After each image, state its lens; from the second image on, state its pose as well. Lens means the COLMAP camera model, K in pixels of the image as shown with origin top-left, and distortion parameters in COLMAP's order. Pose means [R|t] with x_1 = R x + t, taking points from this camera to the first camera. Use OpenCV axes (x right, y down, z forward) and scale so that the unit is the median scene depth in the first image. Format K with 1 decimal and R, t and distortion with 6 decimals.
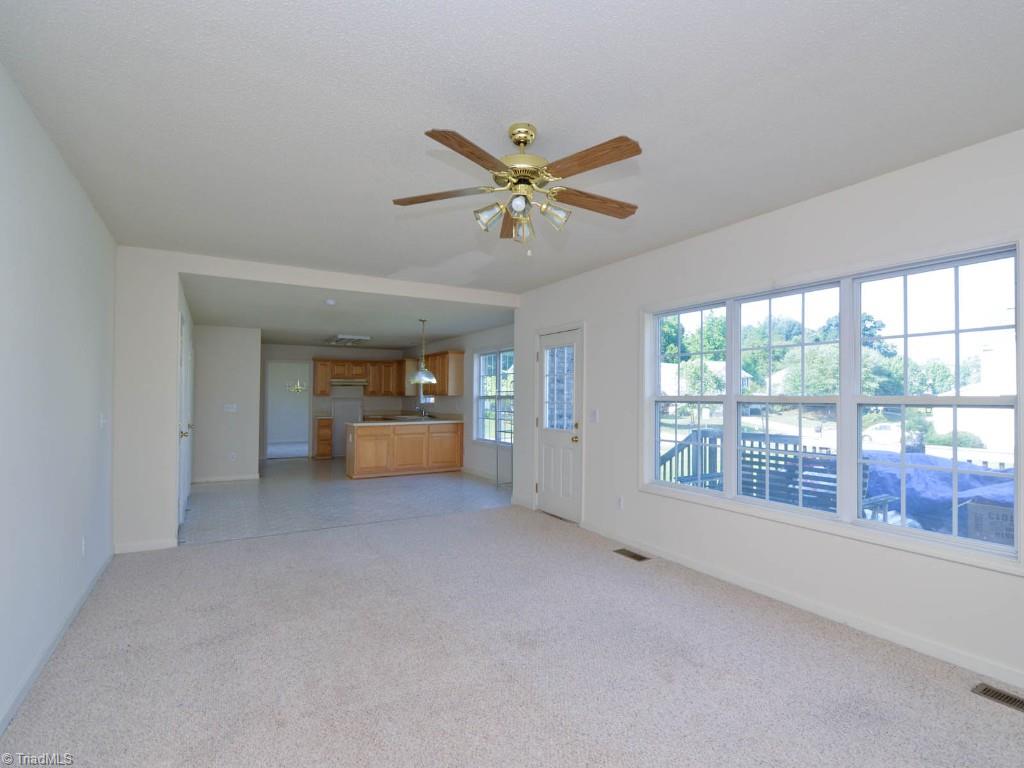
lens RADIAL K [[490.3, 0, 512.0], [0, 490.3, 384.0], [0, 0, 1]] dist [0.001455, 0.000063]
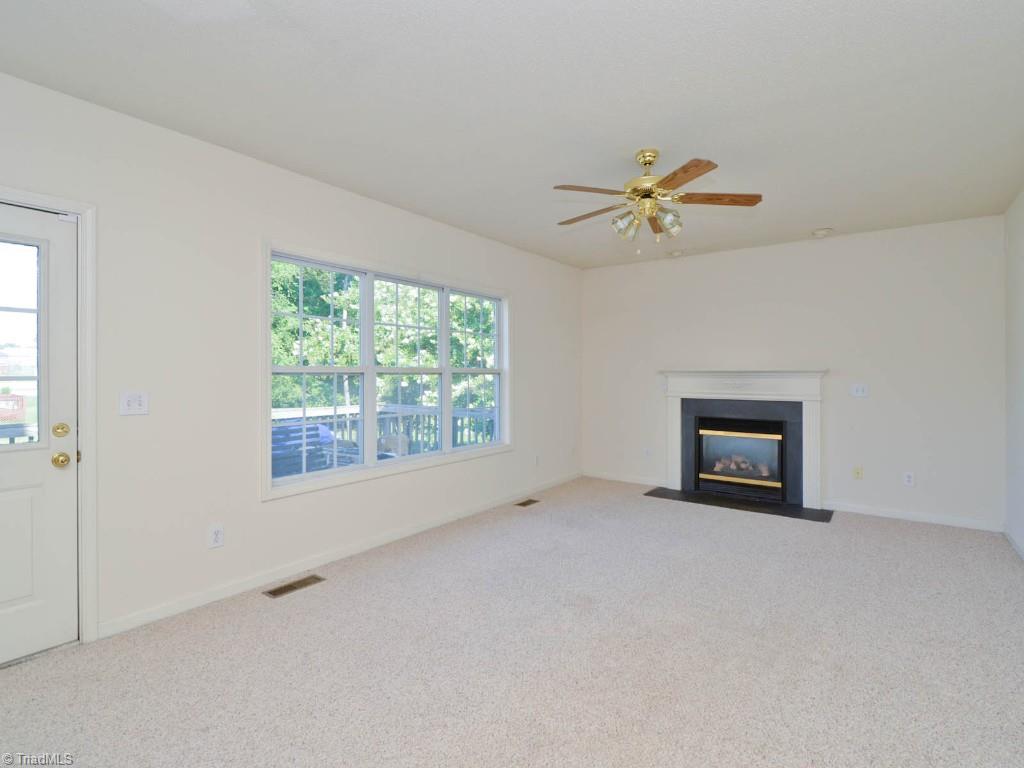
lens RADIAL K [[512.2, 0, 514.7], [0, 512.2, 373.9], [0, 0, 1]] dist [0.001316, -0.000701]
pose [[-0.392566, -0.003474, 0.919717, -0.741130], [-0.022467, 0.999731, -0.005814, 0.043401], [-0.919449, -0.022946, -0.392538, 1.294219]]
